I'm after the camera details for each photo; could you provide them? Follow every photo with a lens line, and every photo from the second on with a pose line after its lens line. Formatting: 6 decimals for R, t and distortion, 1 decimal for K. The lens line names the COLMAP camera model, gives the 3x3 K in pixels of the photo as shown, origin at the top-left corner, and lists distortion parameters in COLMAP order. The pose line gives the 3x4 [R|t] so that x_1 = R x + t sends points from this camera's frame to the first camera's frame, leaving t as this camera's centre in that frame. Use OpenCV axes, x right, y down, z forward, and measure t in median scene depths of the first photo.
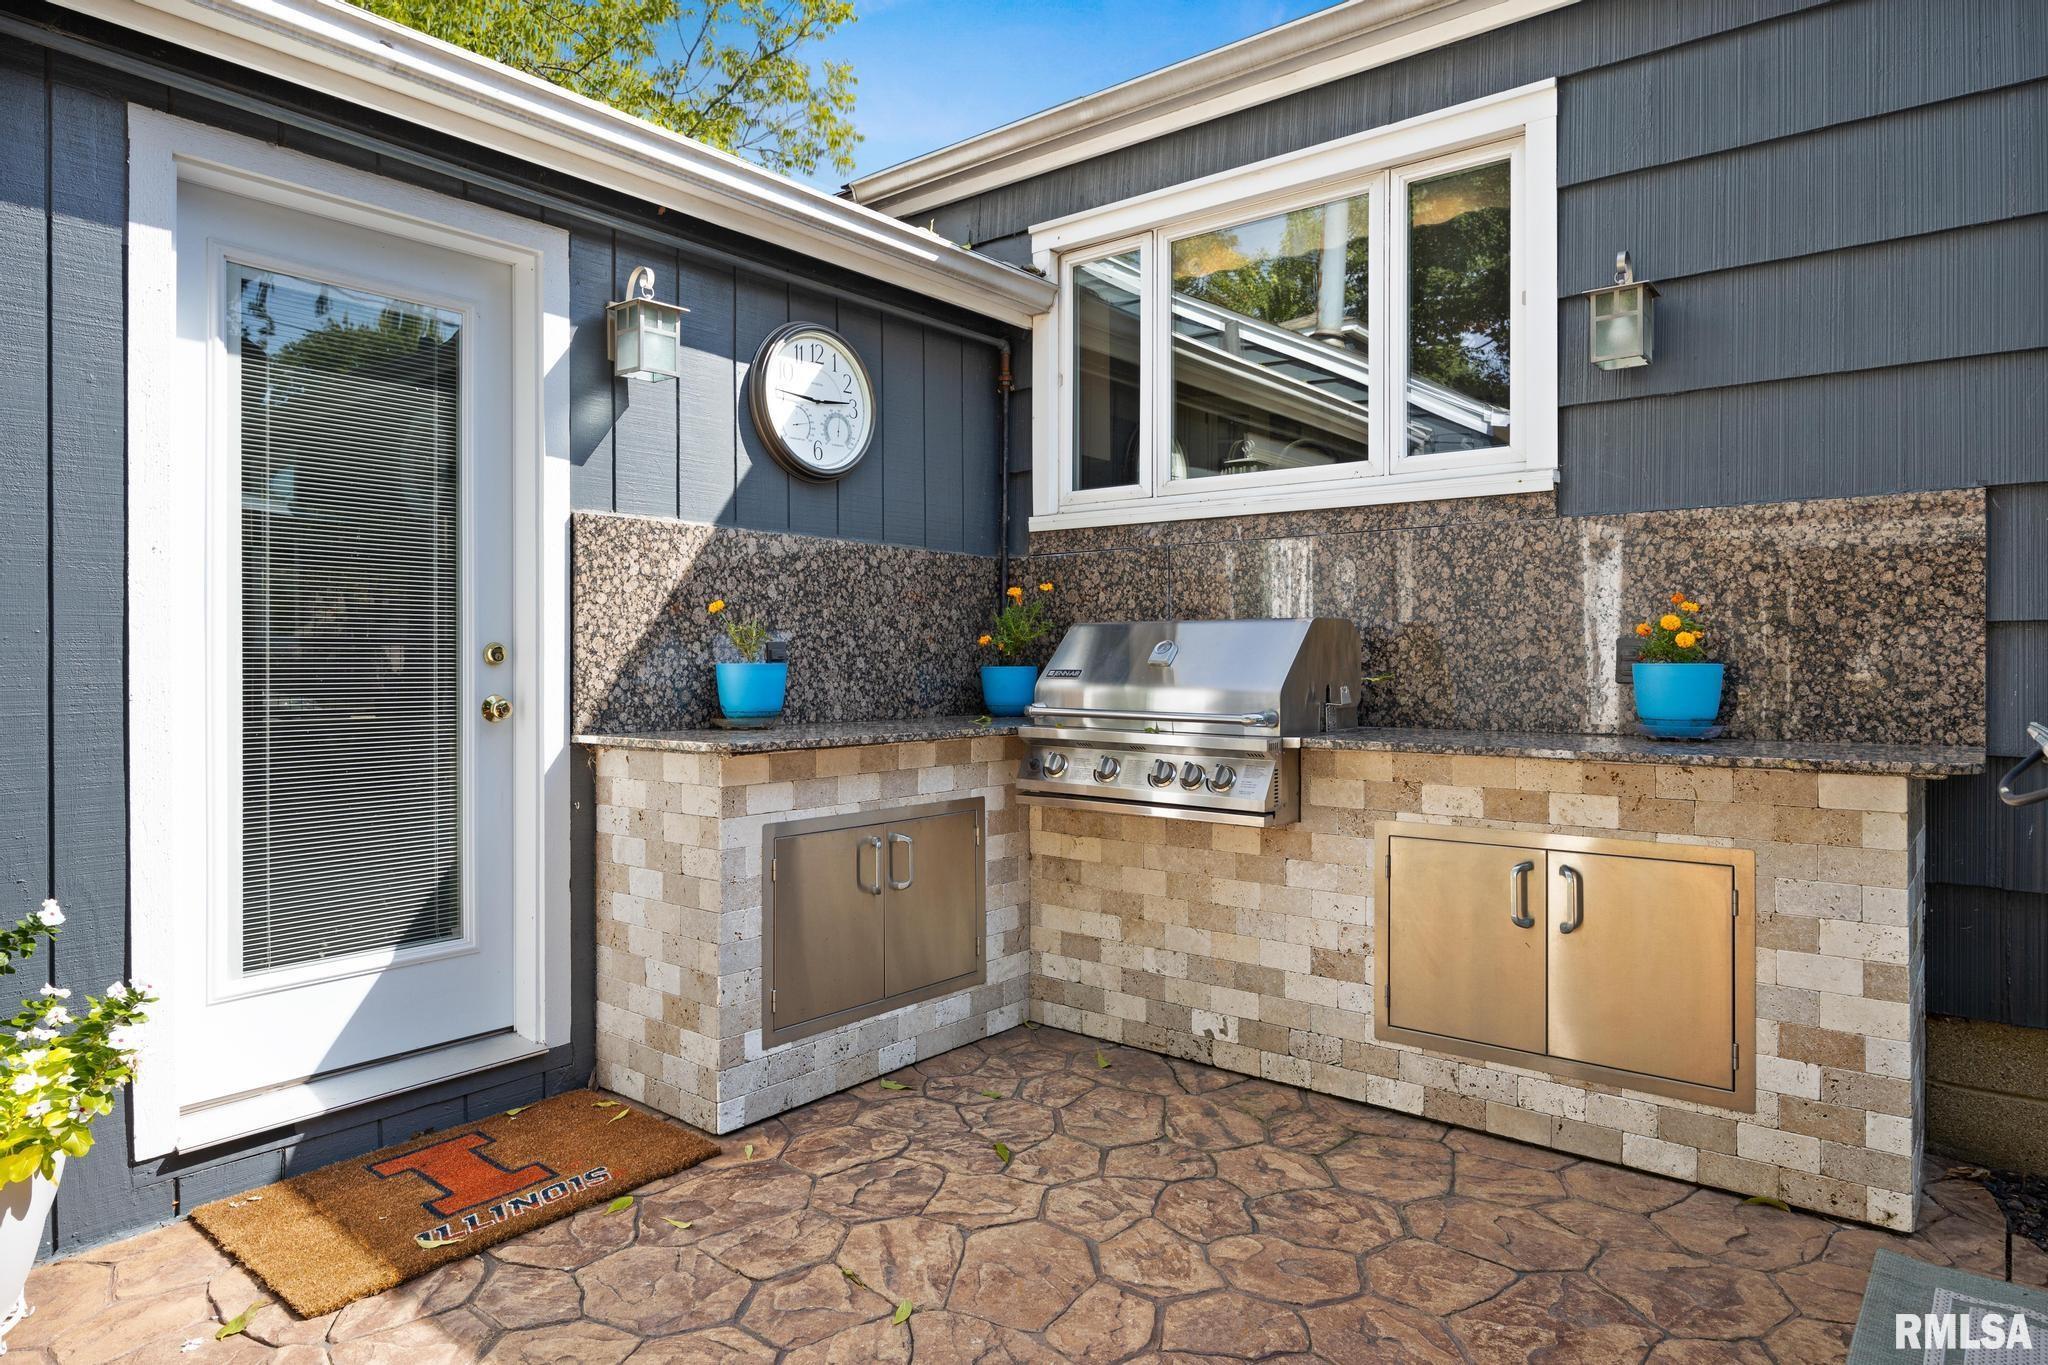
lens RADIAL K [[1228.0, 0, 1022.8], [0, 1228.0, 668.0], [0, 0, 1]] dist [-0.001375, 0.000164]
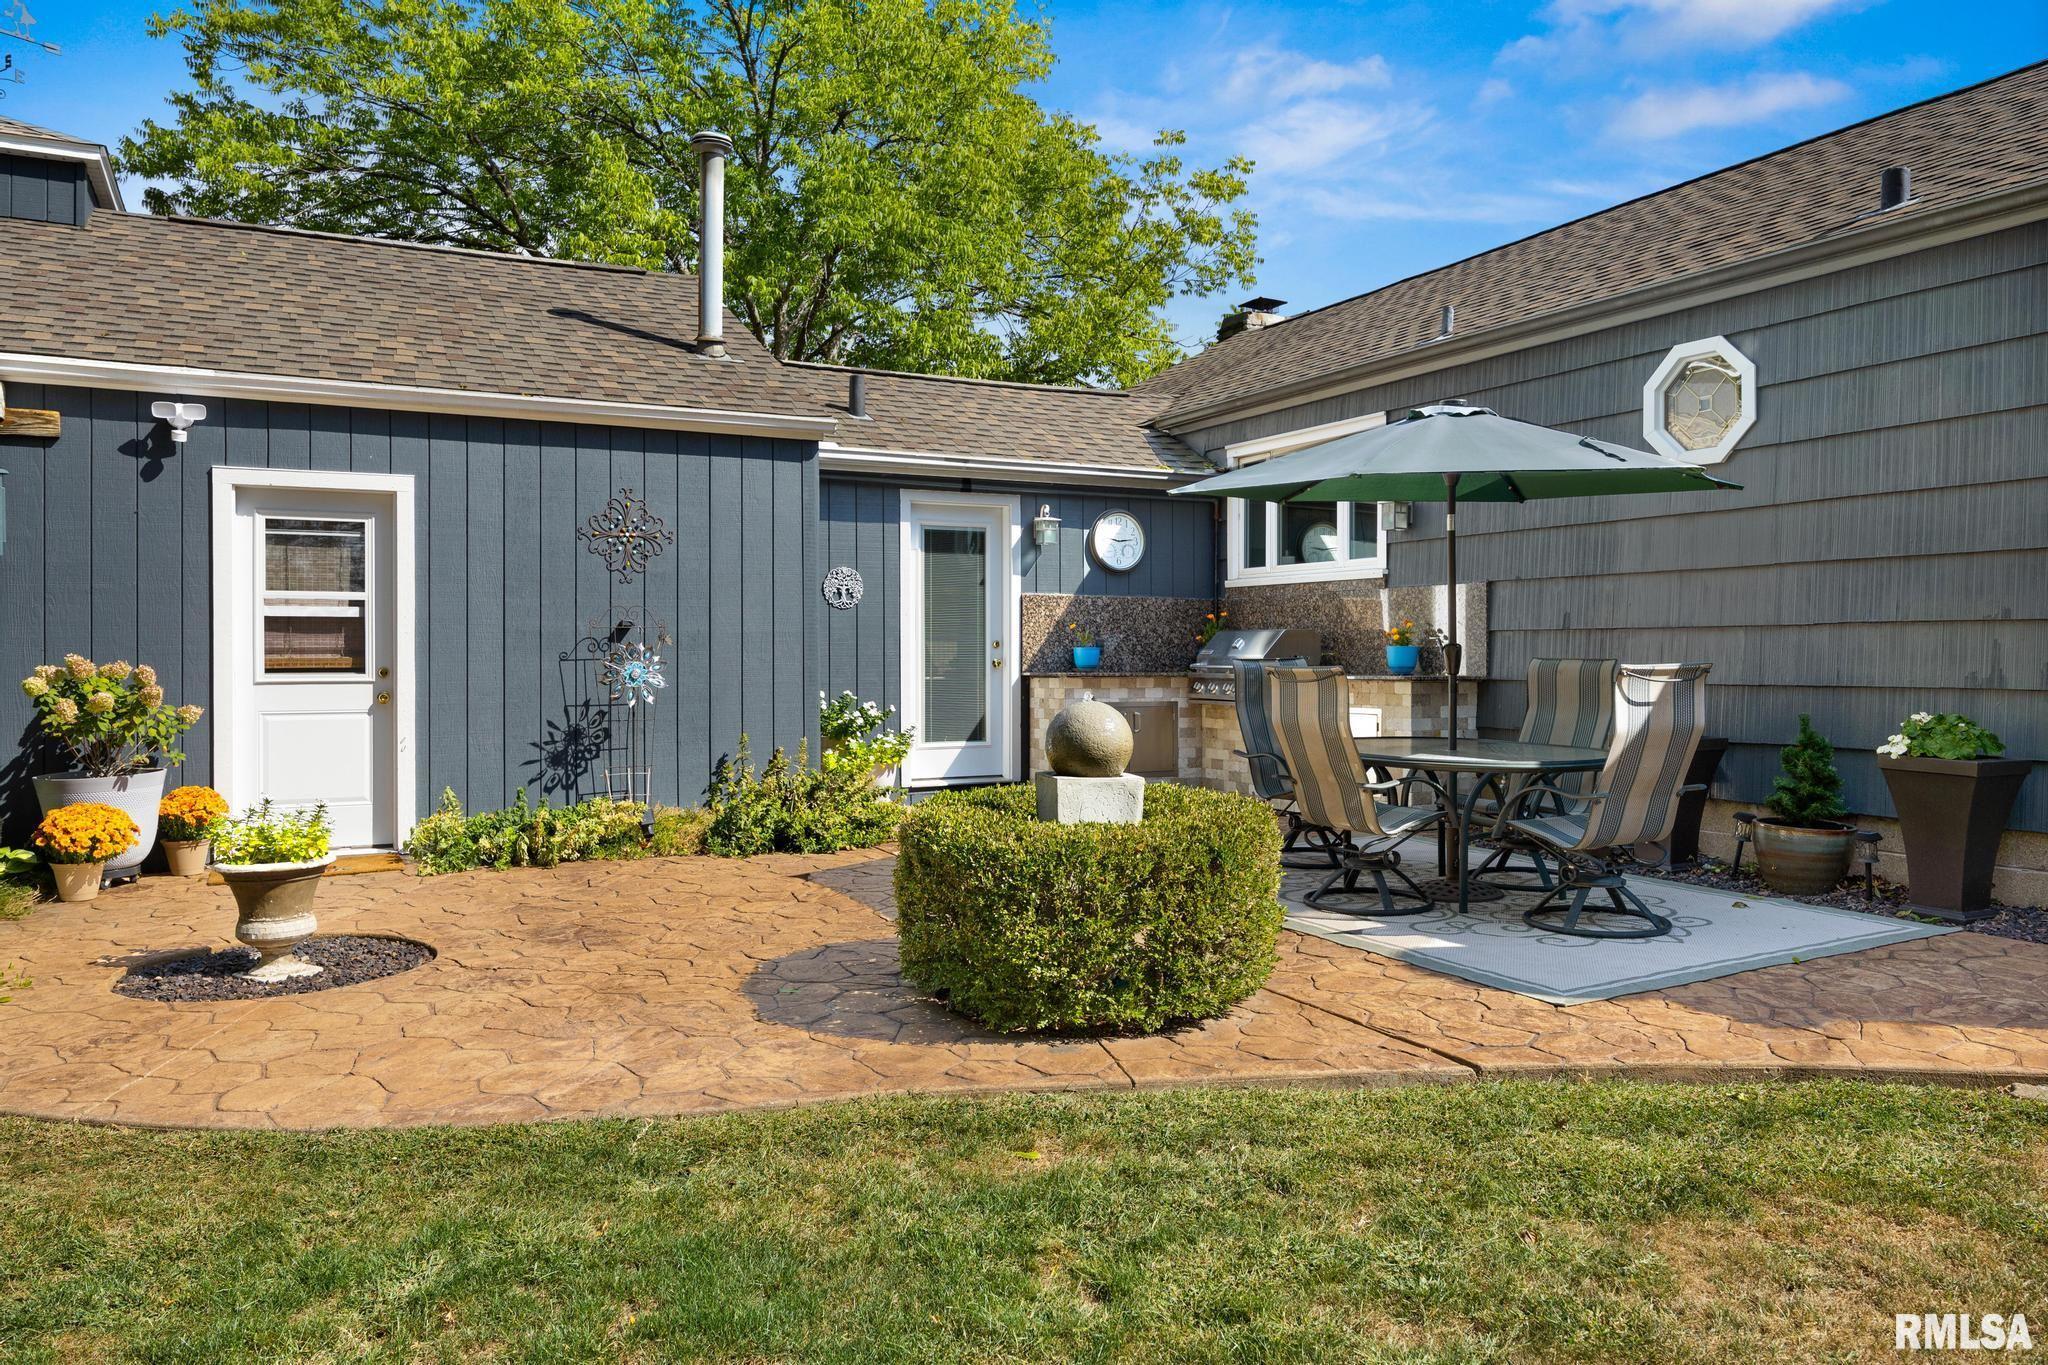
lens RADIAL K [[1357.1, 0, 1028.1], [0, 1357.1, 664.2], [0, 0, 1]] dist [-0.001568, -0.000084]
pose [[0.920082, 0.001049, -0.391724, 0.790147], [-0.000669, 0.999999, 0.001106, 0.027655], [0.391725, -0.000756, 0.920082, -1.695798]]
